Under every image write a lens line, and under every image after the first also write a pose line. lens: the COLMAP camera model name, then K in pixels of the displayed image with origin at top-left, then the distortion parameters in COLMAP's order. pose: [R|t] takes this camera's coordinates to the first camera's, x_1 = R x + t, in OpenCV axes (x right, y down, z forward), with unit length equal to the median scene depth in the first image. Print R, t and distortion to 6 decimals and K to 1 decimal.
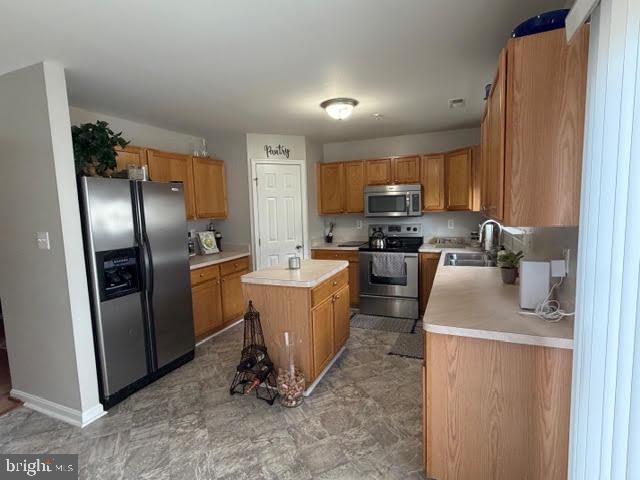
lens RADIAL K [[324.9, 0, 316.4], [0, 324.9, 241.1], [0, 0, 1]] dist [-0.001339, -0.000948]
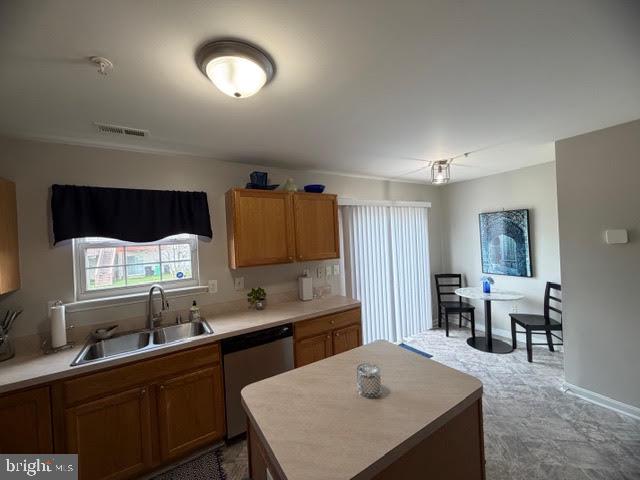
lens RADIAL K [[256.0, 0, 321.1], [0, 256.0, 239.6], [0, 0, 1]] dist [-0.002773, -0.000012]
pose [[-0.826034, 0.069630, 0.559303, -0.221086], [0.132961, 0.988405, 0.073320, -0.165960], [-0.547713, 0.134931, -0.825714, 1.226567]]
